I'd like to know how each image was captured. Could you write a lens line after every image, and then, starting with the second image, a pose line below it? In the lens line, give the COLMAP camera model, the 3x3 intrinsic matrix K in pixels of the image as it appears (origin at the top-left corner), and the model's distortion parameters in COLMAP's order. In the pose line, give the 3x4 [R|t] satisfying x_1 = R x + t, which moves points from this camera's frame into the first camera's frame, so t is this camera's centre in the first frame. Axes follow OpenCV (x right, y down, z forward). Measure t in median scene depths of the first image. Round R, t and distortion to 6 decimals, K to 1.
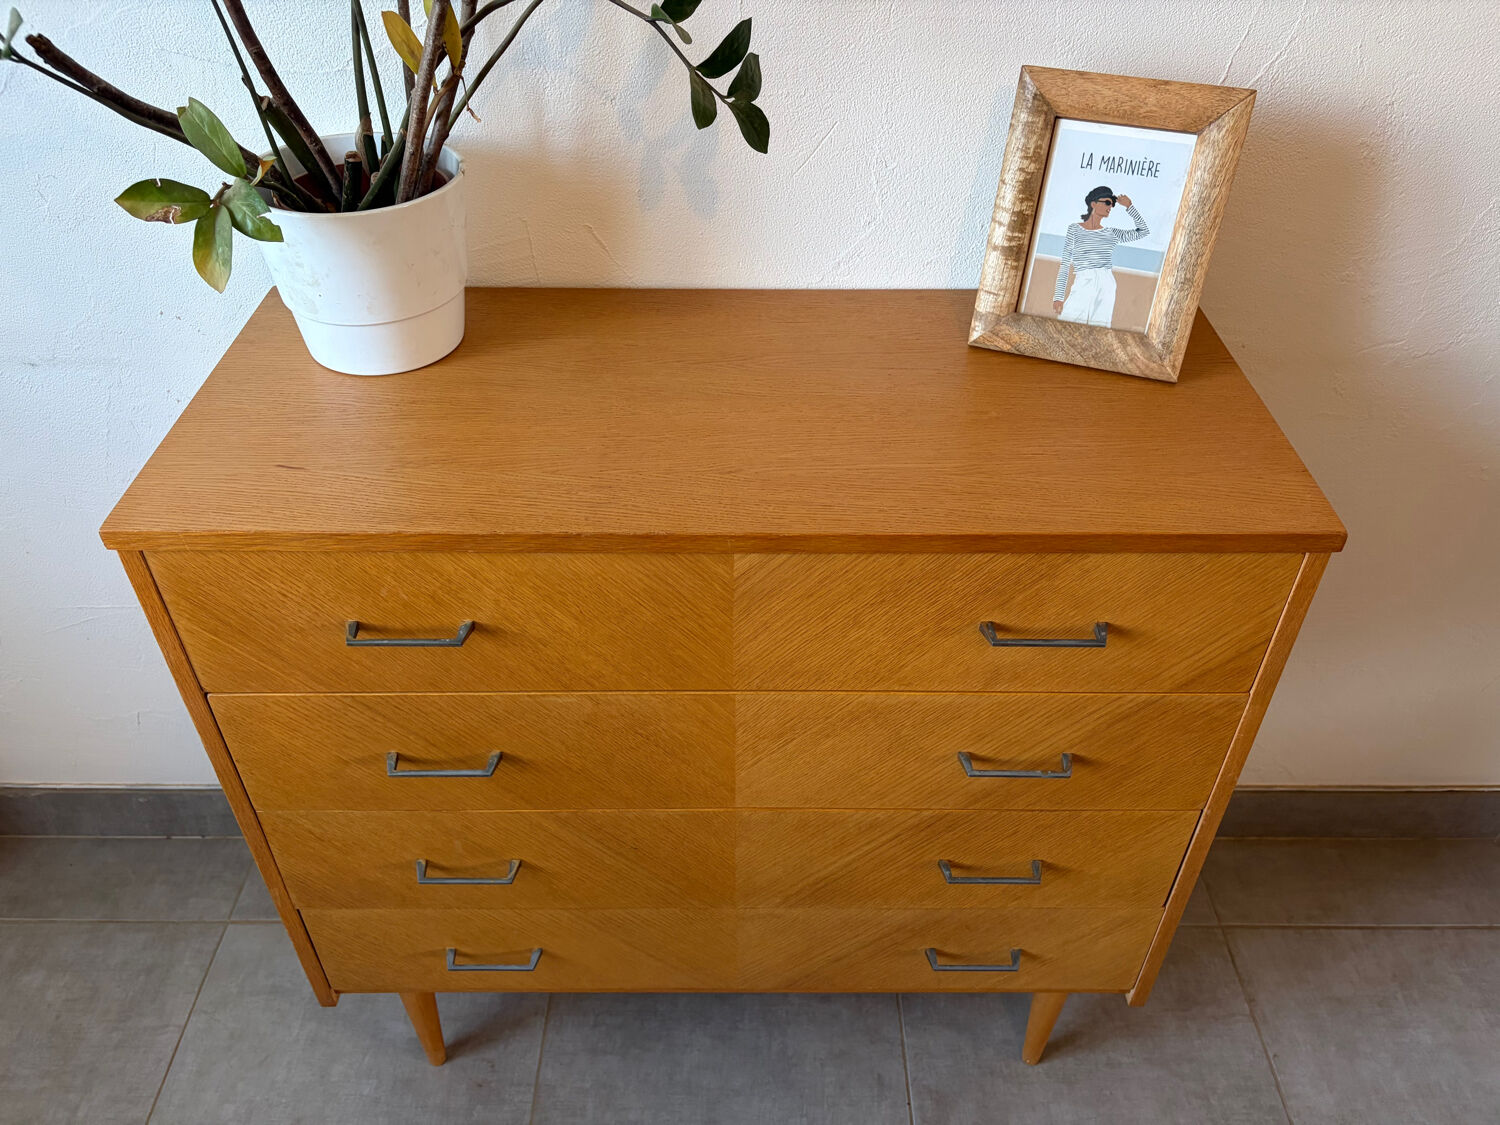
lens RADIAL K [[1127.8, 0, 754.3], [0, 1127.8, 560.3], [0, 0, 1]] dist [0.041210, -0.044876]
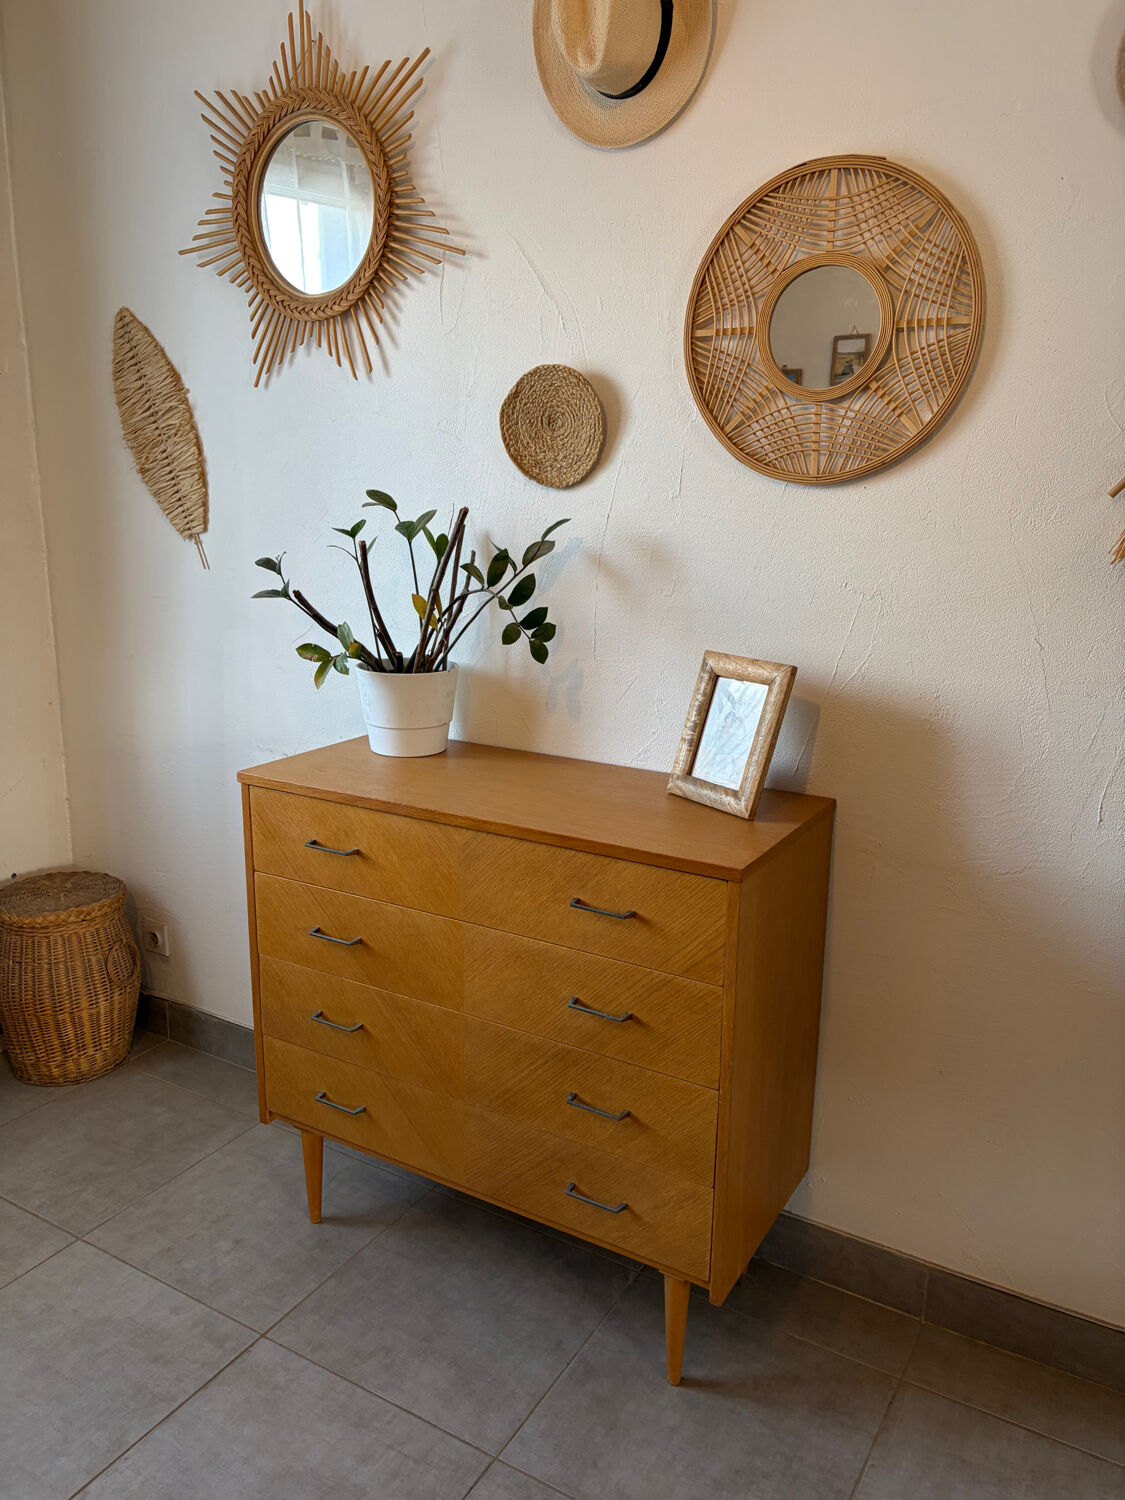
lens RADIAL K [[1116.6, 0, 562.7], [0, 1116.6, 760.2], [0, 0, 1]] dist [0.049543, -0.050679]
pose [[0.861390, 0.129828, -0.491072, 0.941828], [-0.328547, 0.879721, -0.343726, 0.438646], [0.387381, 0.457422, 0.800438, -0.498213]]
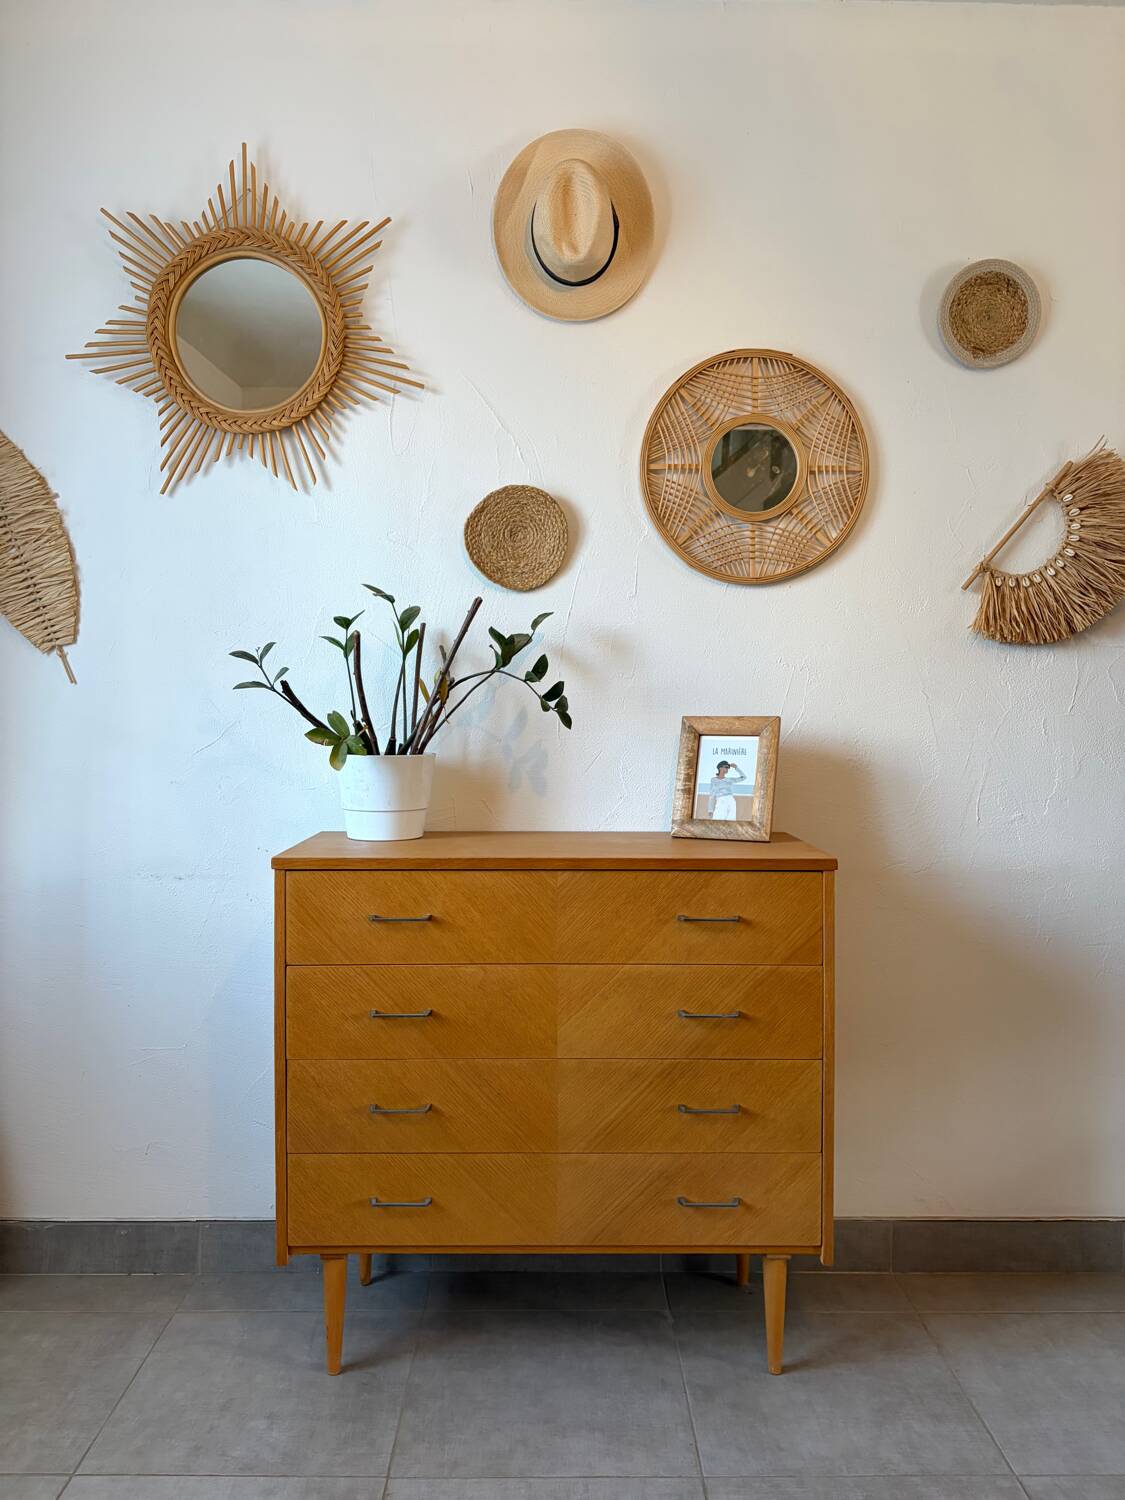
lens RADIAL K [[1113.8, 0, 556.8], [0, 1113.8, 758.9], [0, 0, 1]] dist [0.061211, -0.075452]
pose [[0.999988, -0.004470, 0.002227, -0.020500], [0.004909, 0.798202, -0.602370, 0.948605], [0.000915, 0.602373, 0.798214, -0.715872]]
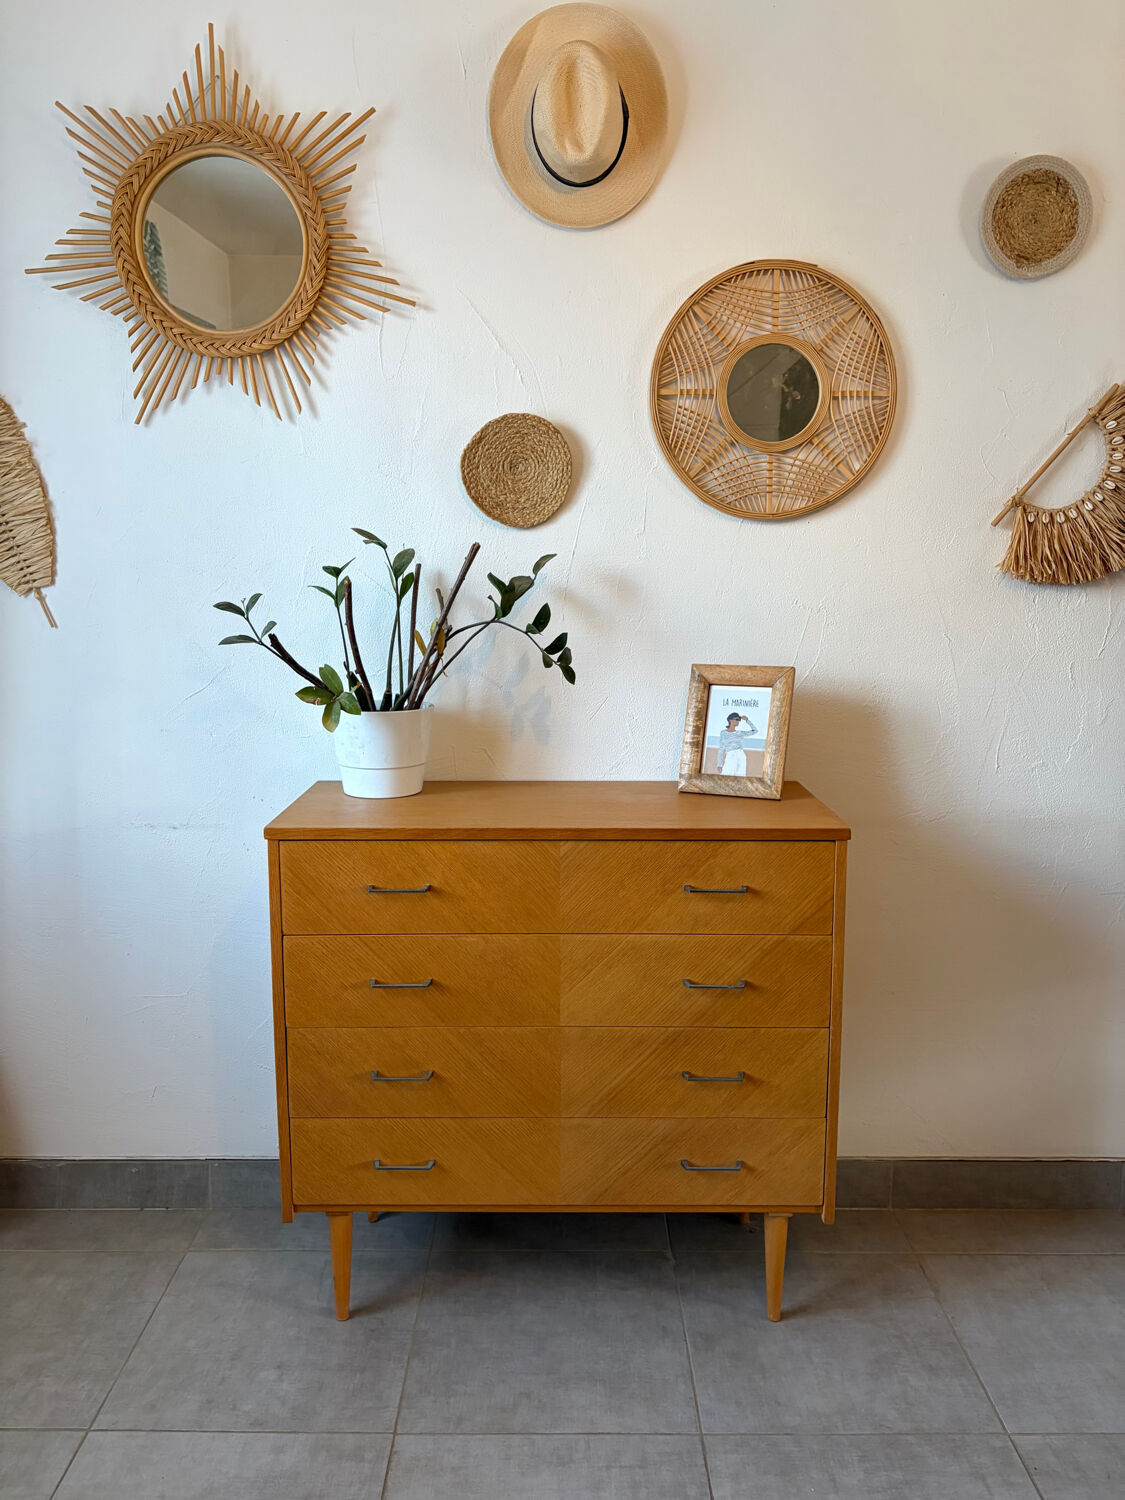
lens RADIAL K [[1112.8, 0, 557.7], [0, 1112.8, 756.8], [0, 0, 1]] dist [0.058554, -0.070430]
pose [[0.999973, -0.005173, -0.005291, -0.009722], [0.001828, 0.865567, -0.500790, 0.761698], [0.007171, 0.500767, 0.865552, -0.738688]]
